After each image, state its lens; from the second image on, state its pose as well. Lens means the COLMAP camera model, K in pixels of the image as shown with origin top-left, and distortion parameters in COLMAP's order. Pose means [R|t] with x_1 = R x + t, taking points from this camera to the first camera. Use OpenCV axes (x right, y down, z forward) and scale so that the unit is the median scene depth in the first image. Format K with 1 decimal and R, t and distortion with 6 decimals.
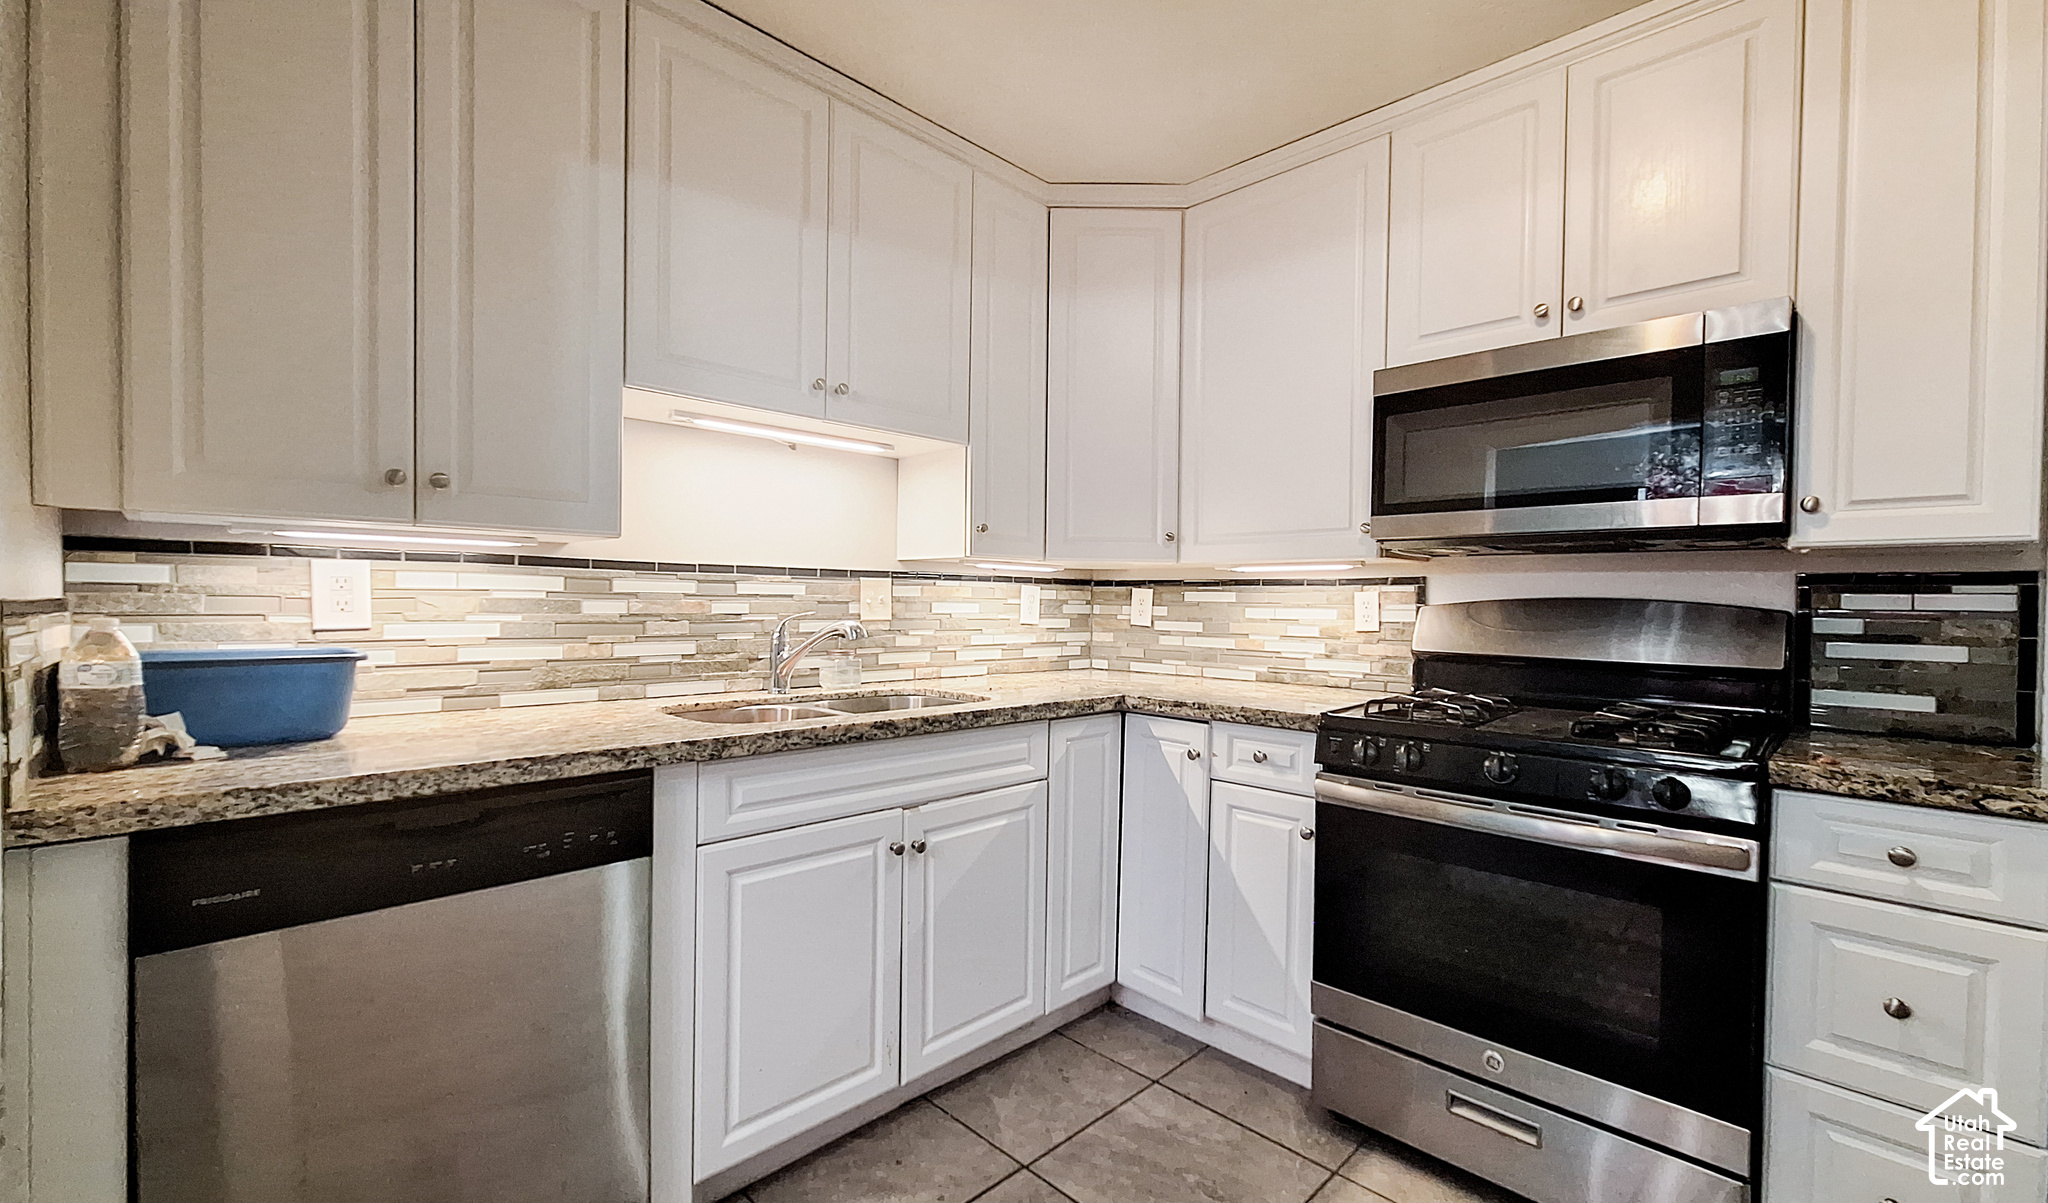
lens RADIAL K [[842.0, 0, 1026.9], [0, 842.0, 608.9], [0, 0, 1]] dist [-0.002763, -0.000063]
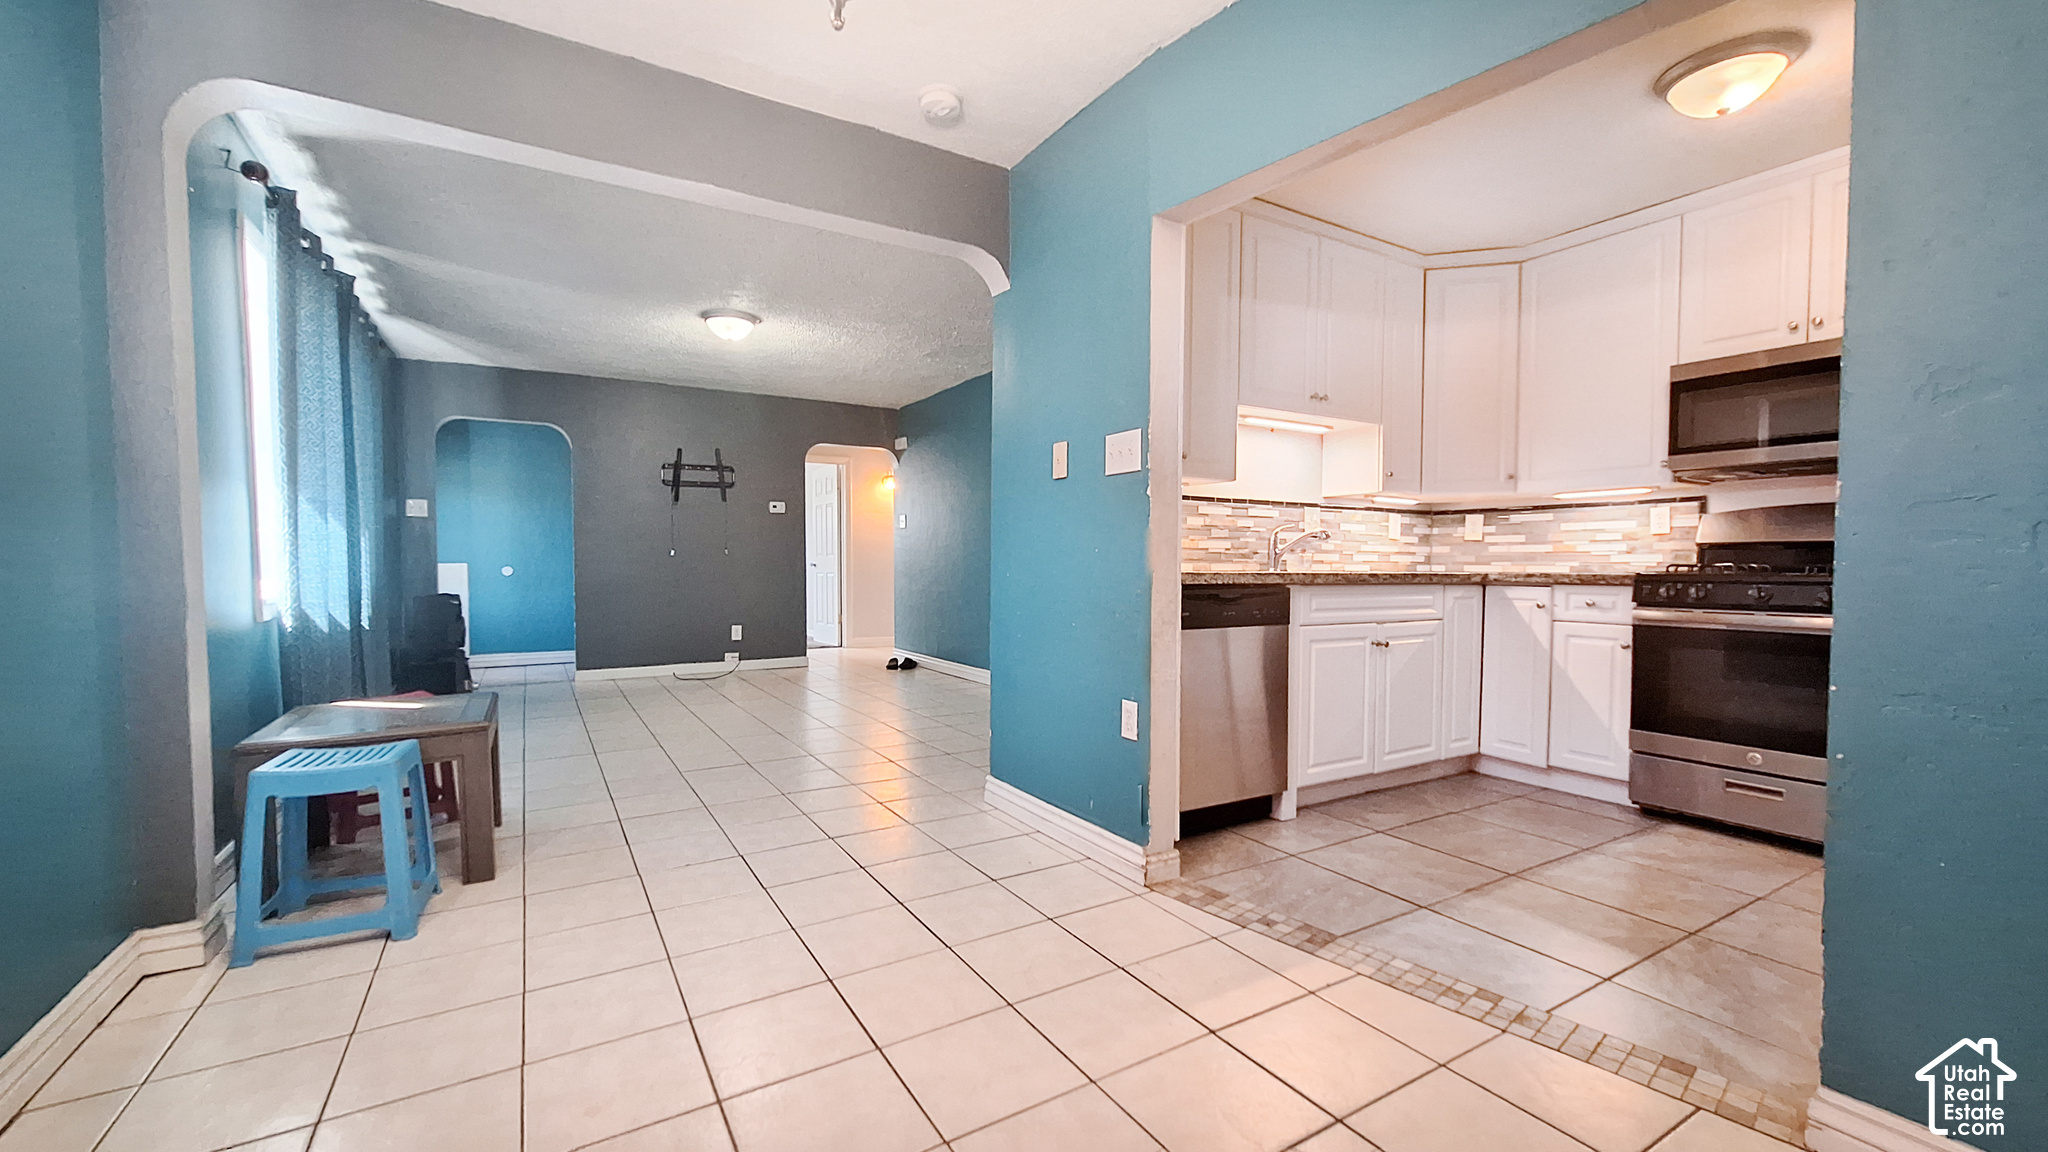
lens RADIAL K [[806.8, 0, 1014.5], [0, 806.8, 582.3], [0, 0, 1]] dist [-0.000274, -0.000685]
pose [[0.968258, -0.002696, -0.249940, -0.389474], [0.005461, 0.999931, 0.010369, 0.101046], [0.249895, -0.011405, 0.968206, -0.756723]]
